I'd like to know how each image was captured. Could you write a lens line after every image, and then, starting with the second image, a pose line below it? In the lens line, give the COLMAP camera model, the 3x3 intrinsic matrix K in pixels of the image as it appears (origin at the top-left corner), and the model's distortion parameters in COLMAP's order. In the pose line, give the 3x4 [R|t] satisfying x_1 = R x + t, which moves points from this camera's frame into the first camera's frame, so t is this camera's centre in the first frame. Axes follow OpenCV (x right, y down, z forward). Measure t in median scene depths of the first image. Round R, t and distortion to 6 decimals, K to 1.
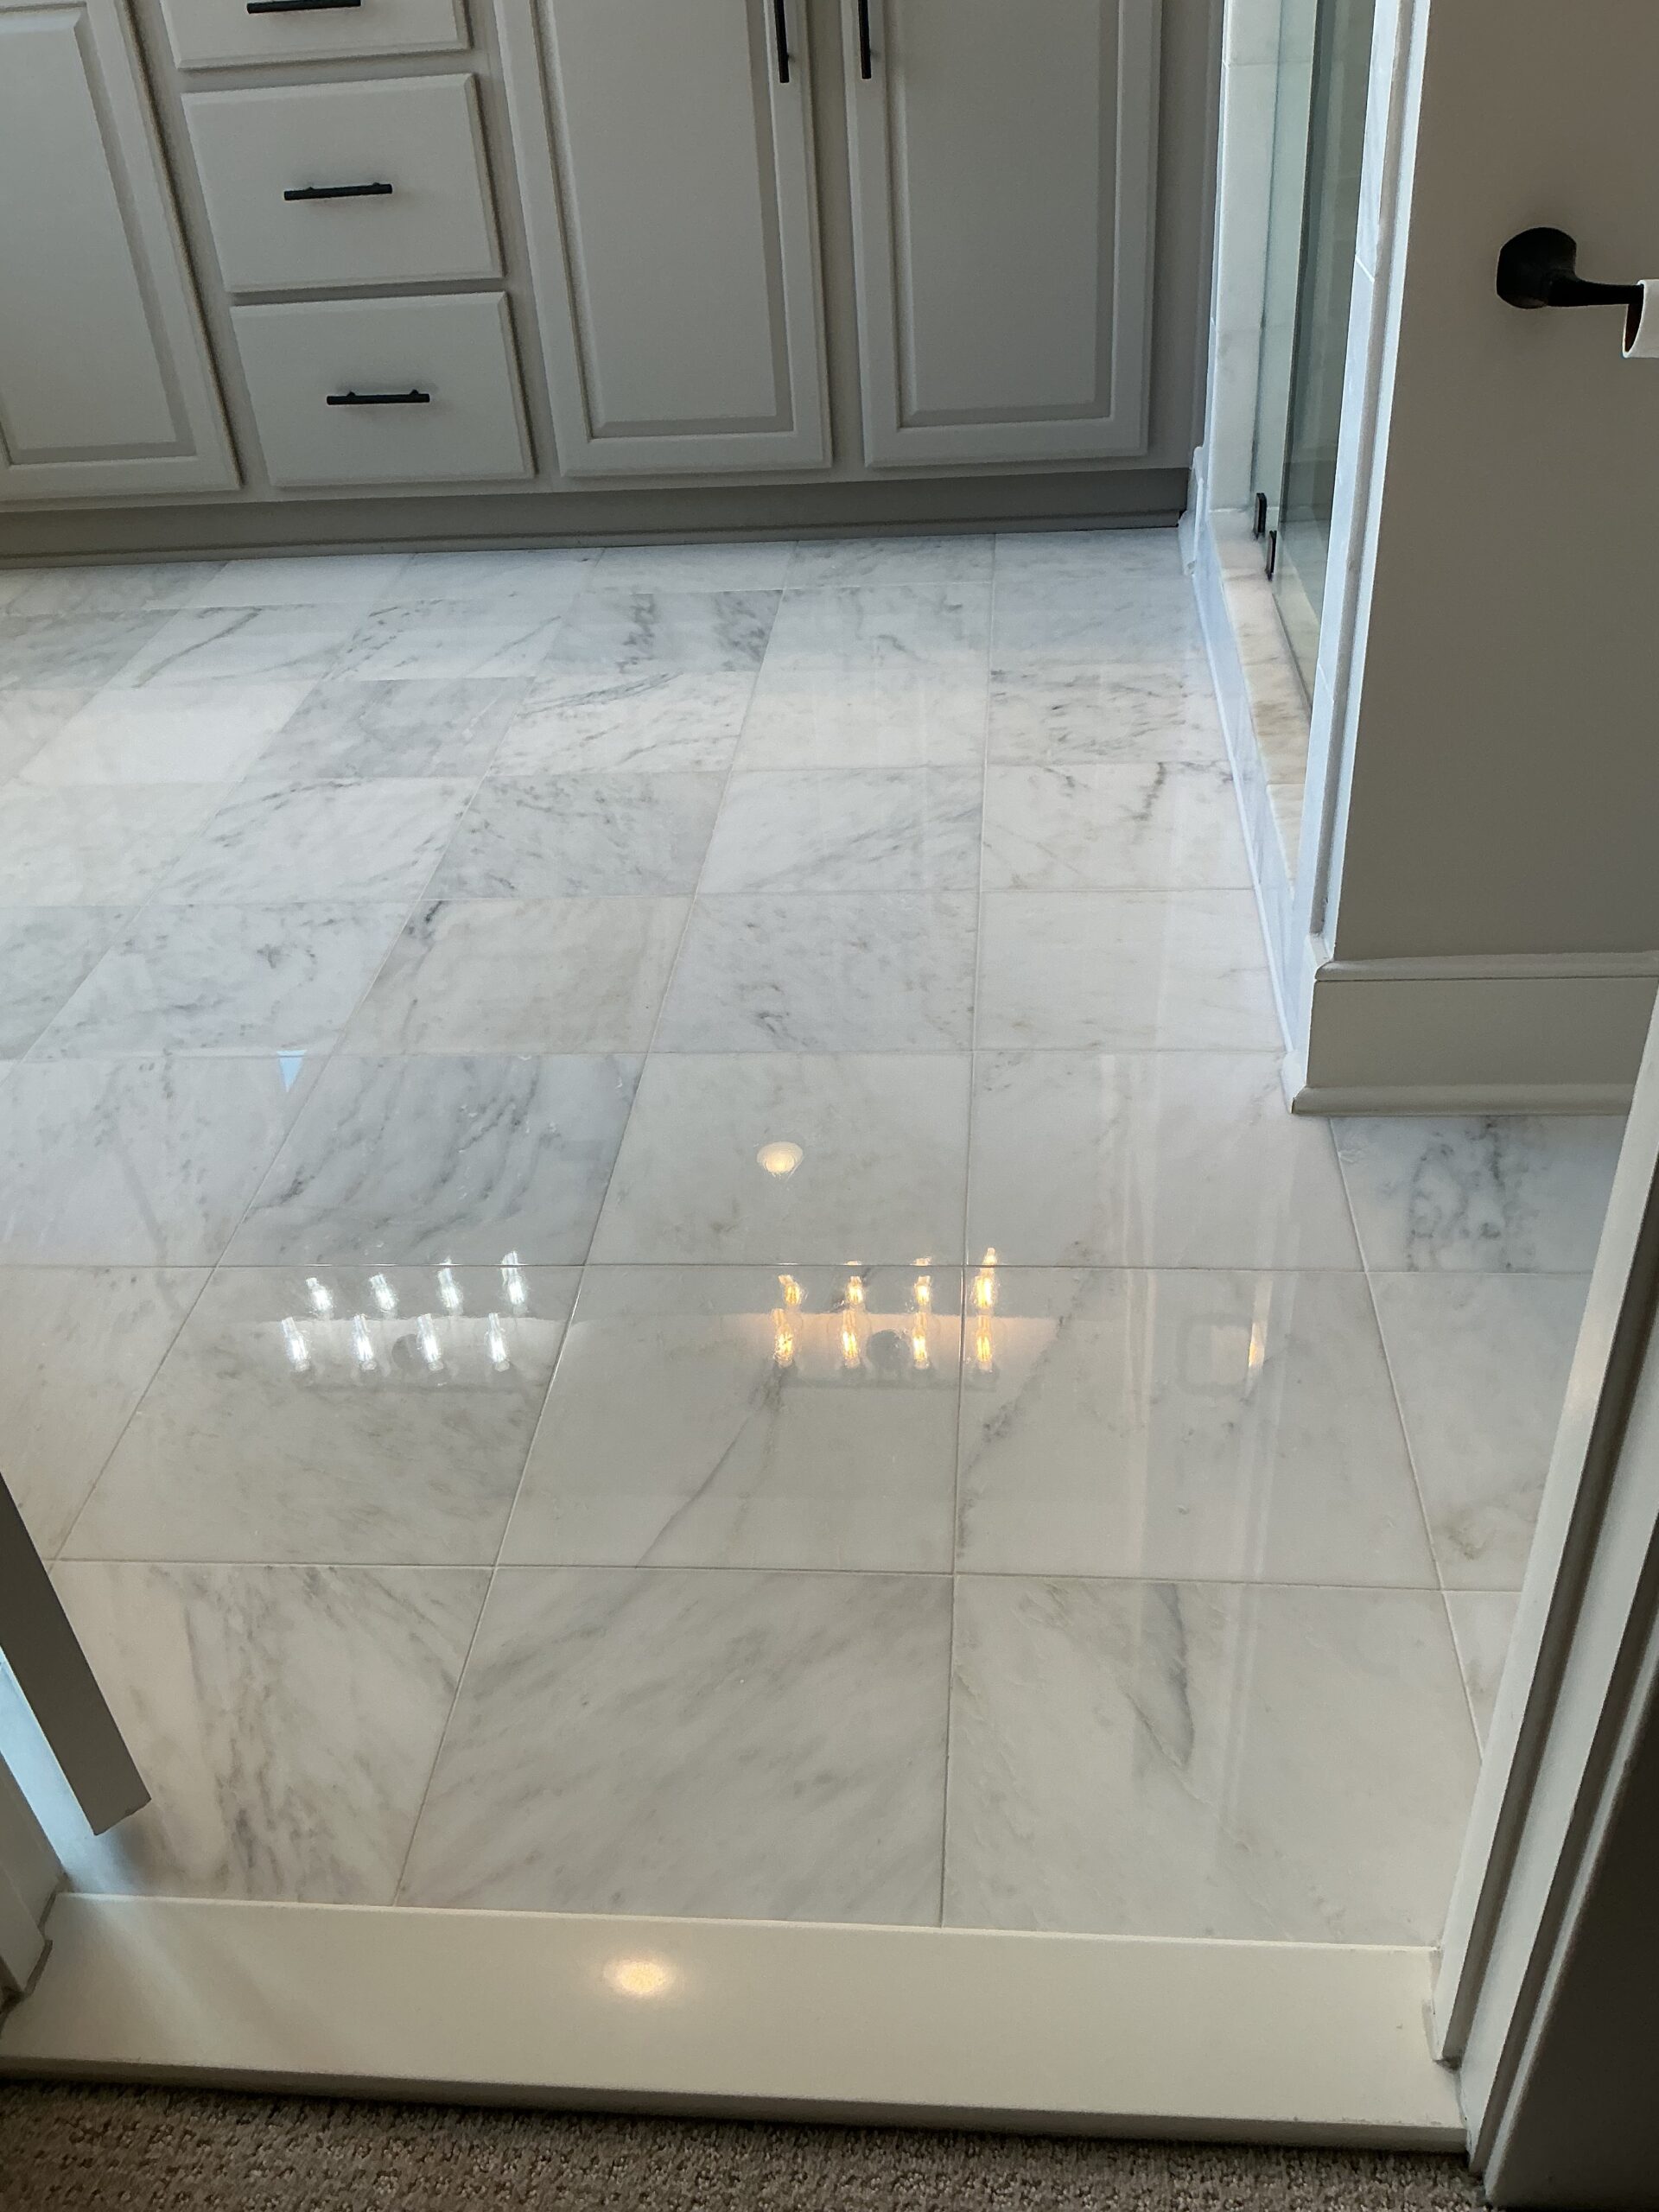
lens RADIAL K [[1863.8, 0, 835.4], [0, 1863.8, 1109.0], [0, 0, 1]] dist [0.156621, -0.339525]
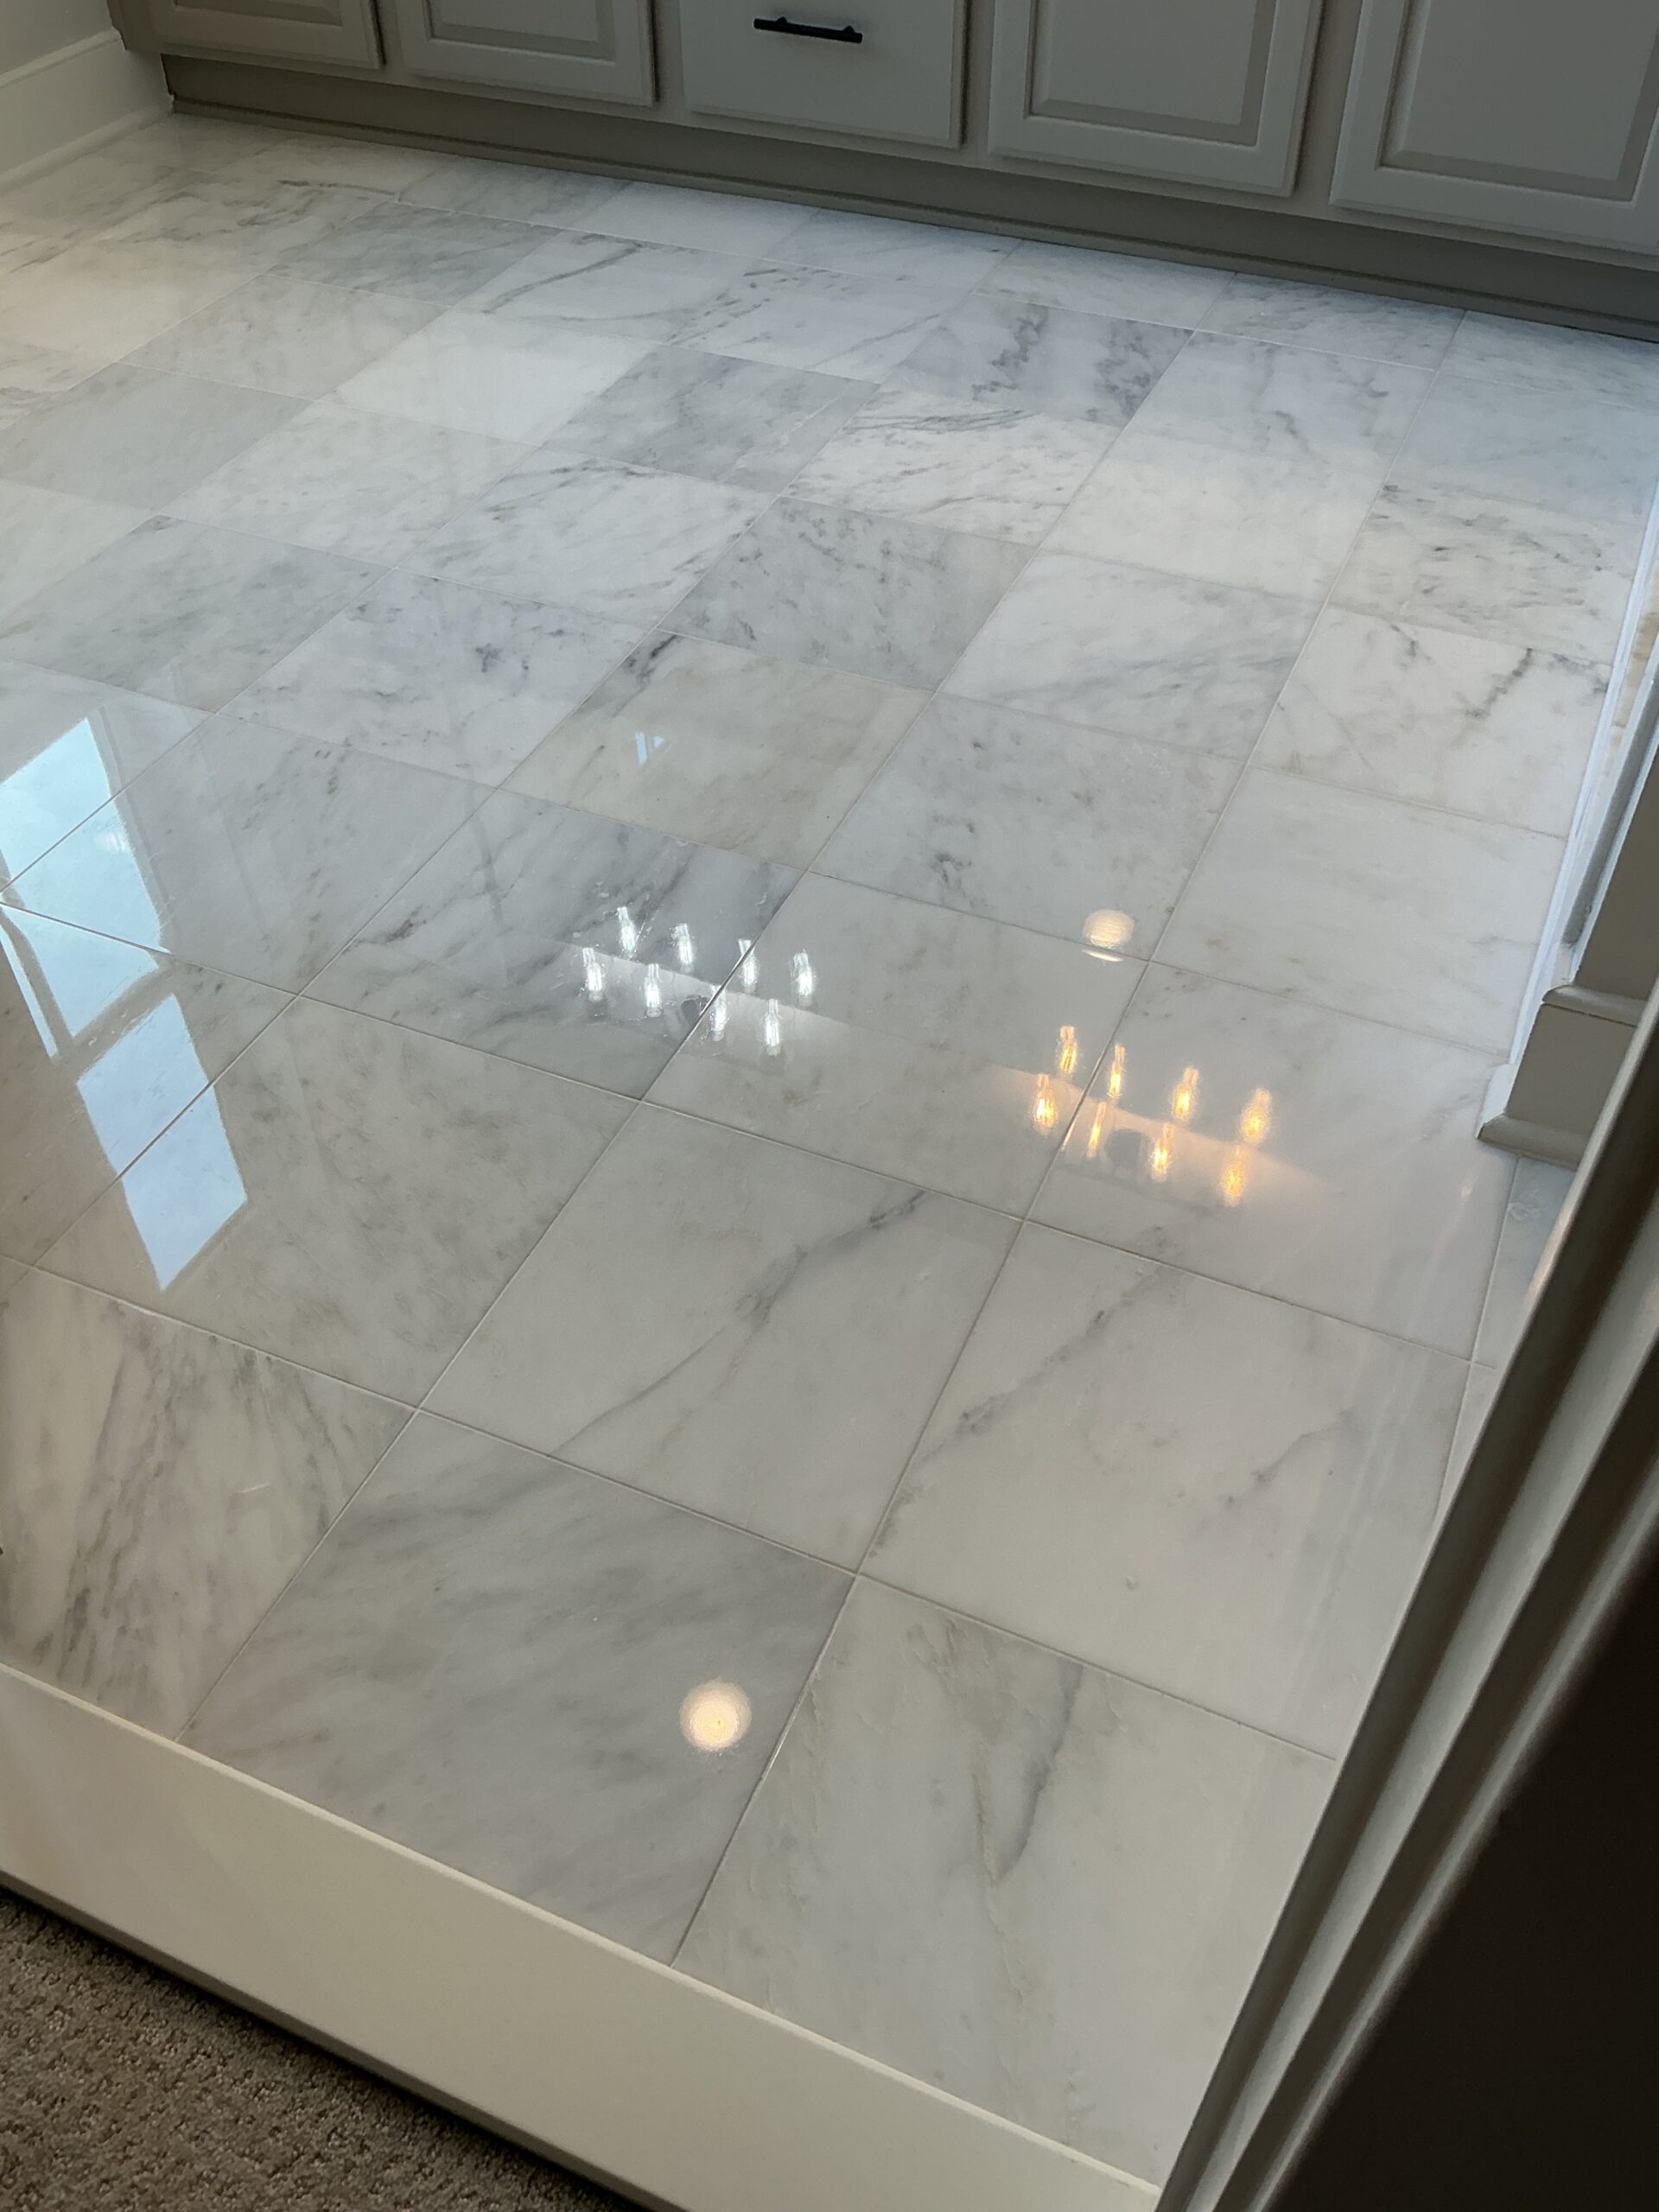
lens RADIAL K [[1826.8, 0, 820.3], [0, 1826.8, 1119.7], [0, 0, 1]] dist [0.148251, -0.304353]
pose [[0.943897, 0.275240, -0.182486, 0.087216], [-0.236900, 0.949333, 0.206507, -0.084747], [0.230079, -0.151690, 0.961277, 0.095913]]
